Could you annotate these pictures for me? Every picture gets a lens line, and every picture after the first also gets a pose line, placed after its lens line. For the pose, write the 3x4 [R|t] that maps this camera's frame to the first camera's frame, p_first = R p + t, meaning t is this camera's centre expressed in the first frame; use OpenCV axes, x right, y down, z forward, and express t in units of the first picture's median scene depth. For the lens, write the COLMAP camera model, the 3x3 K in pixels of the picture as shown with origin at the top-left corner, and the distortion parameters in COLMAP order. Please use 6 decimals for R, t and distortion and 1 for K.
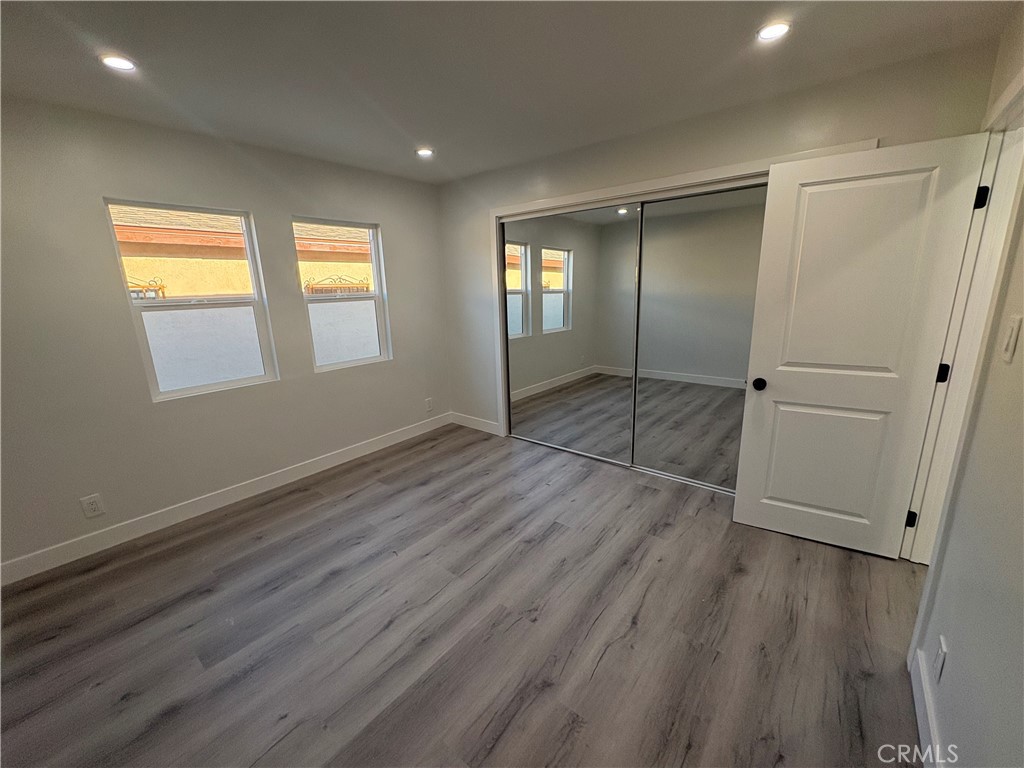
lens RADIAL K [[408.3, 0, 512.8], [0, 408.3, 383.8], [0, 0, 1]] dist [-0.001475, -0.000189]
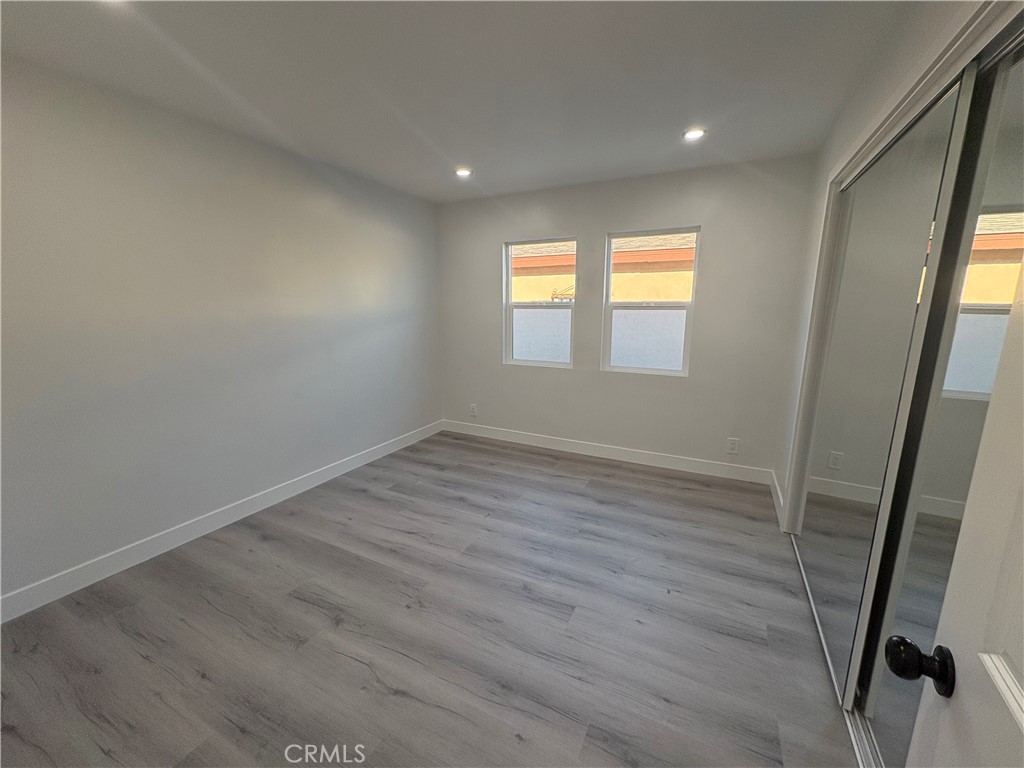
lens RADIAL K [[408.3, 0, 512.8], [0, 408.3, 383.8], [0, 0, 1]] dist [-0.001475, -0.000189]
pose [[0.211666, 0.213593, -0.953717, 0.703679], [-0.237055, 0.957908, 0.161920, -0.147968], [0.948157, 0.191810, 0.253390, 0.621198]]
